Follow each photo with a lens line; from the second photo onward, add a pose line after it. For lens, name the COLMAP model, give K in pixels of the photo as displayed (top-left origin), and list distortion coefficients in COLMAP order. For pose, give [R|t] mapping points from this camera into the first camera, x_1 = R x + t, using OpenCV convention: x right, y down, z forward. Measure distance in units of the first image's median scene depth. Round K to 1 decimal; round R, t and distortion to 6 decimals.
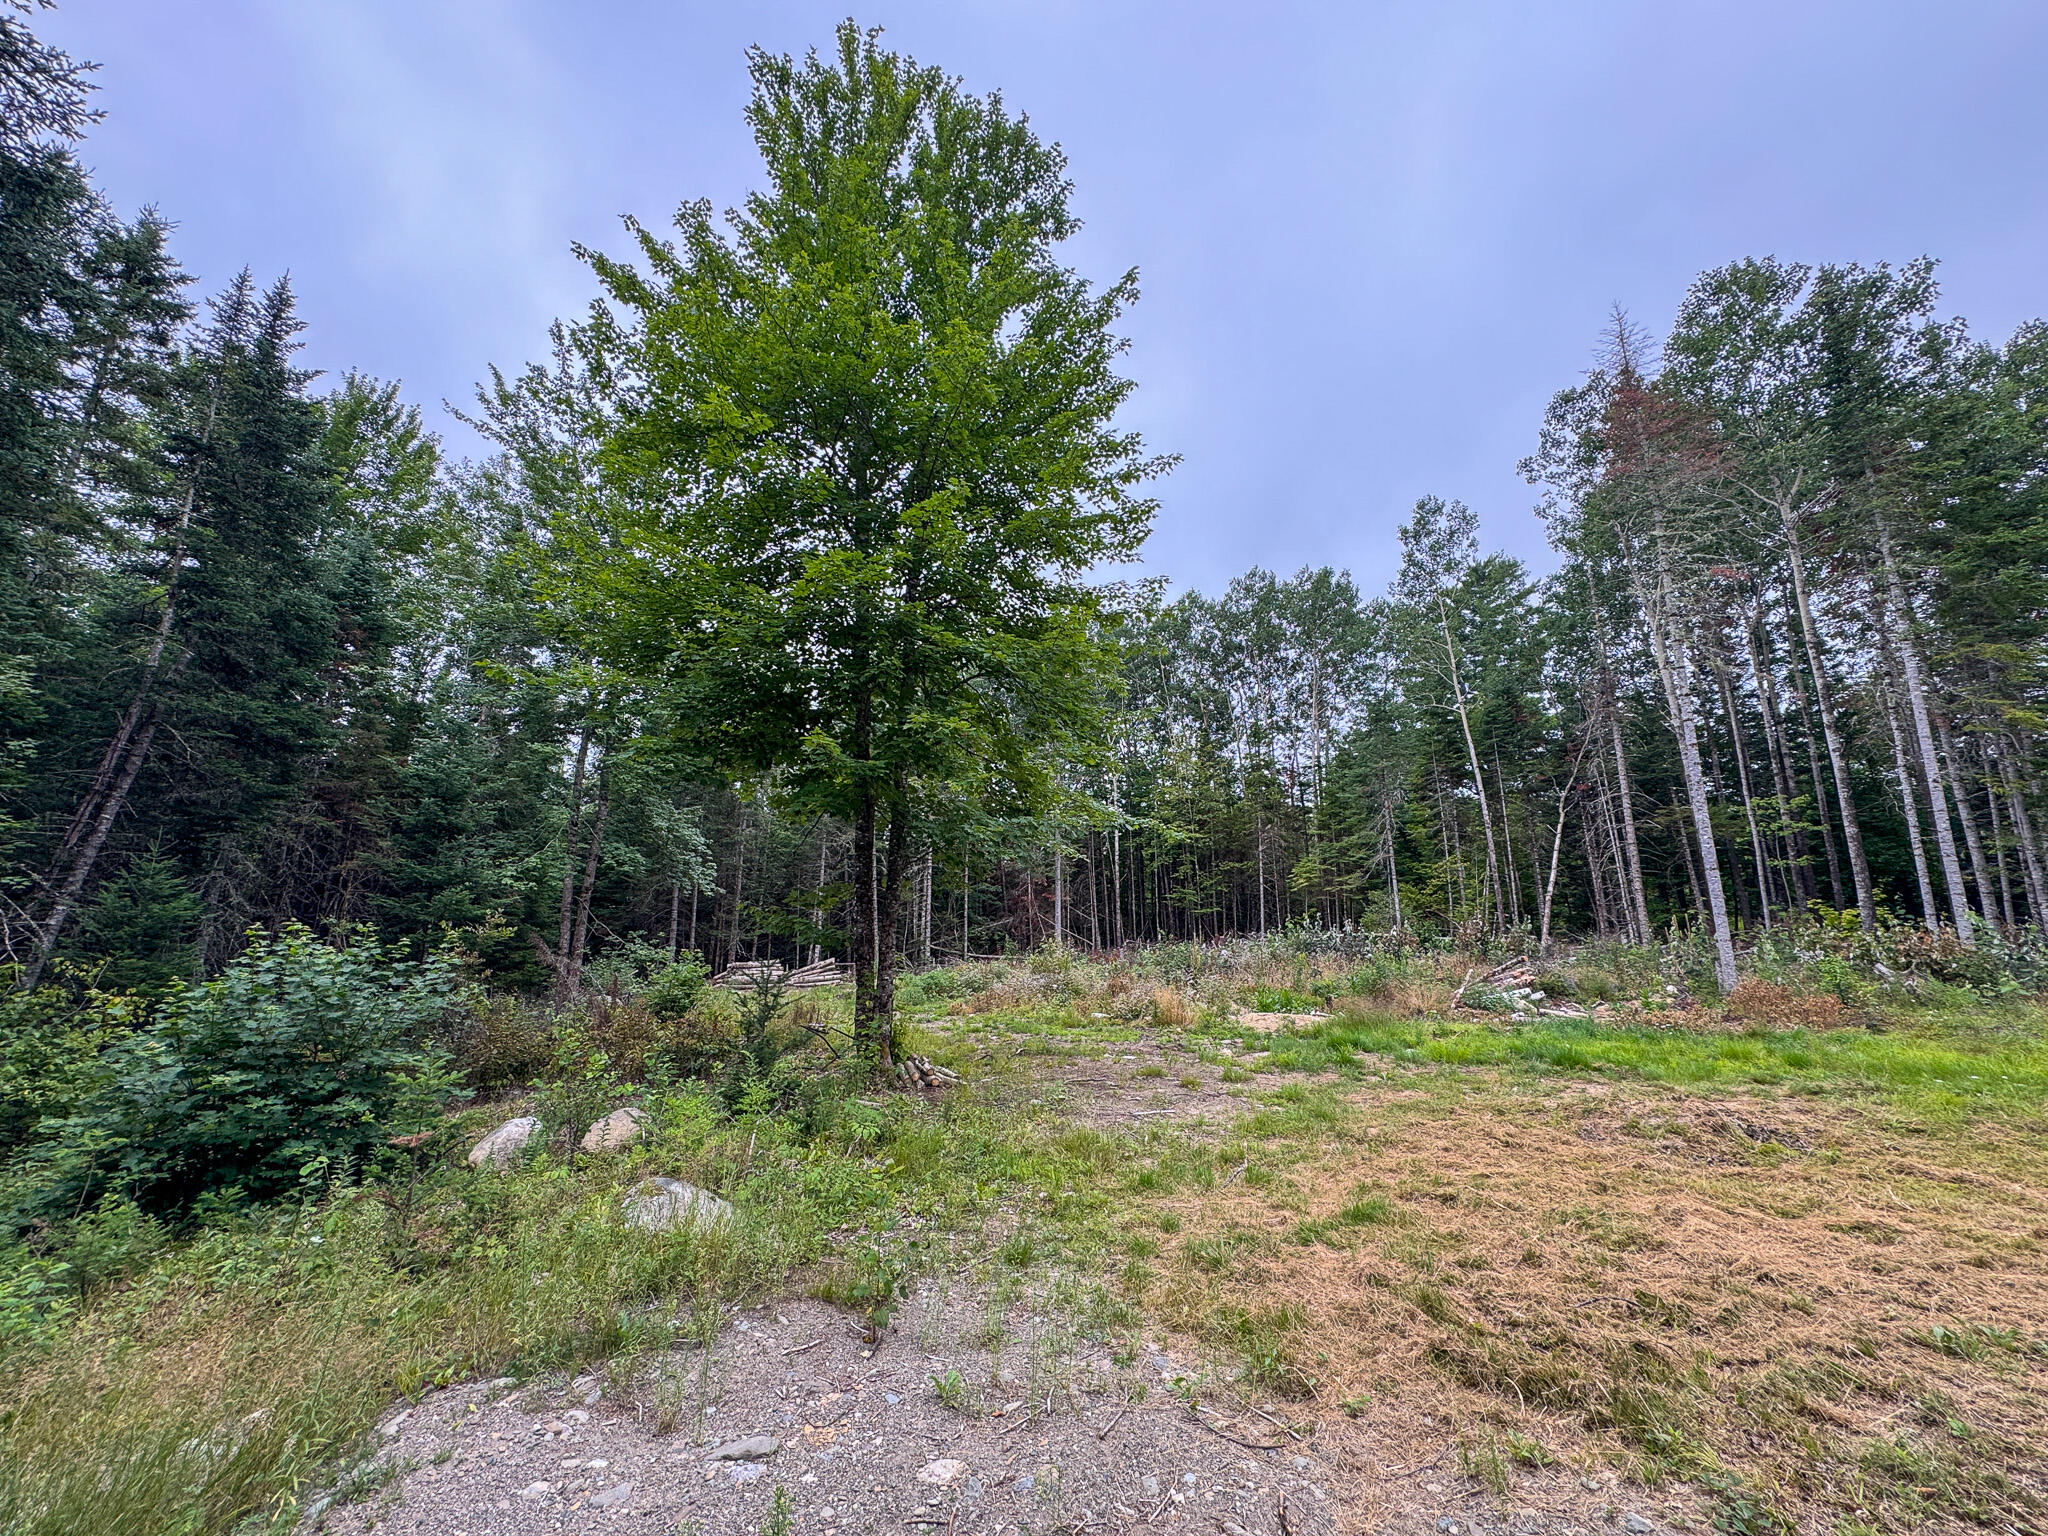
lens RADIAL K [[821.3, 0, 1019.6], [0, 821.3, 766.5], [0, 0, 1]] dist [-0.003439, -0.000203]
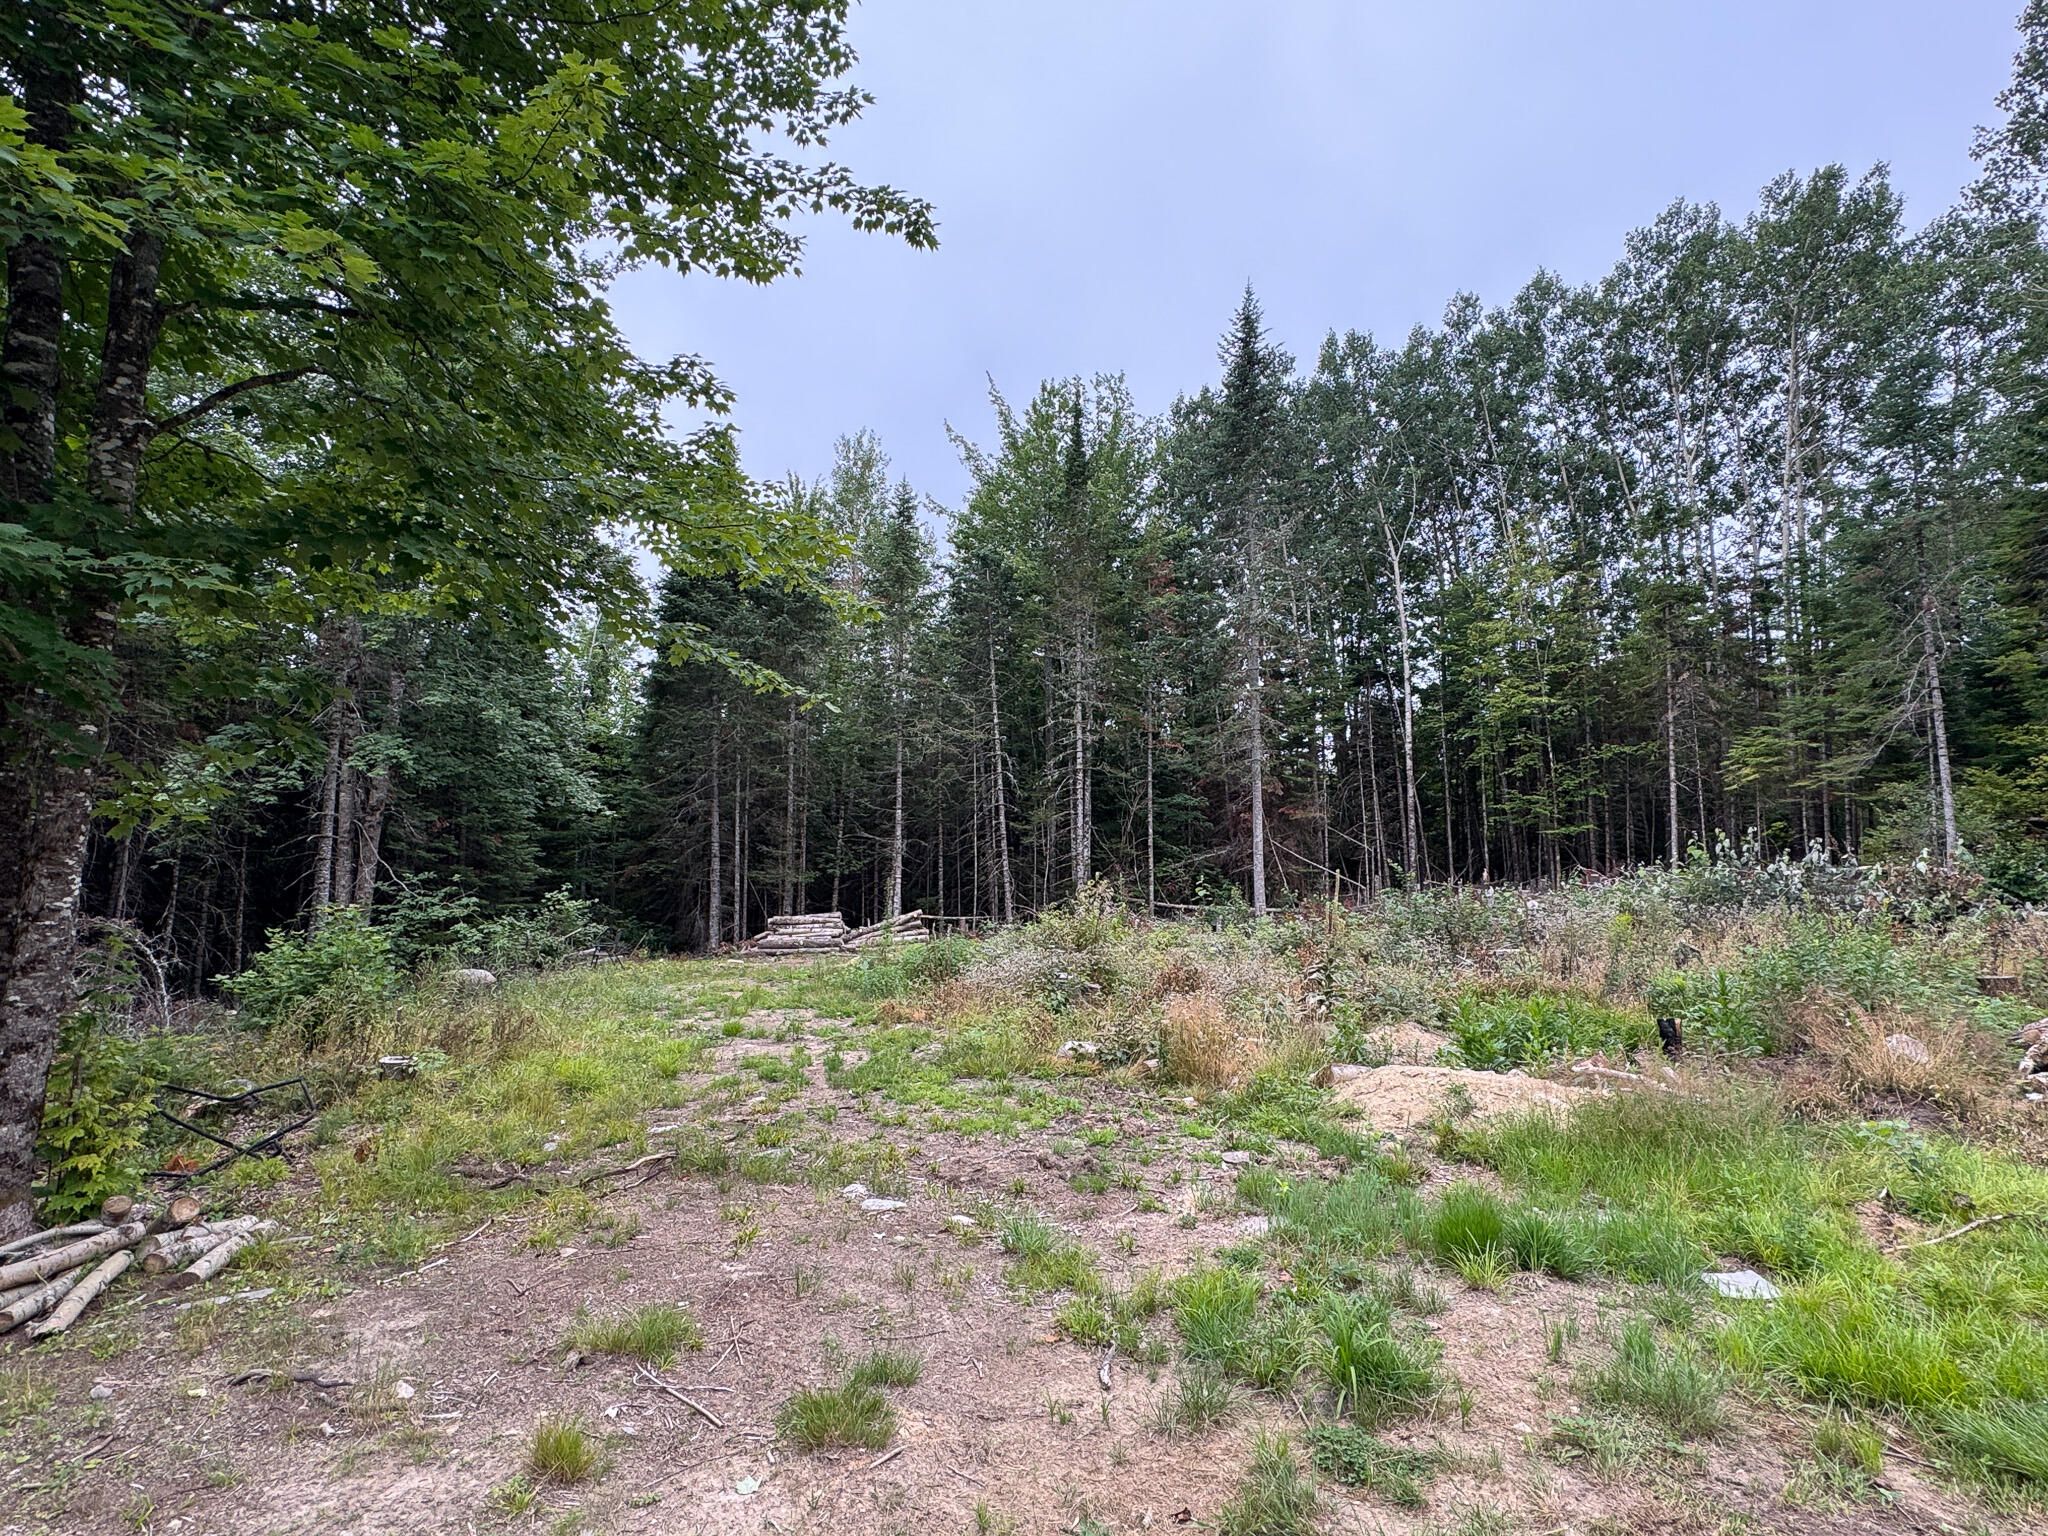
lens RADIAL K [[1082.2, 0, 1026.2], [0, 1082.2, 772.4], [0, 0, 1]] dist [-0.001585, 0.002039]
pose [[0.950094, -0.035835, -0.309898, 0.100985], [0.069537, 0.992715, 0.098397, 0.033418], [0.304115, -0.115036, 0.945664, 0.165548]]
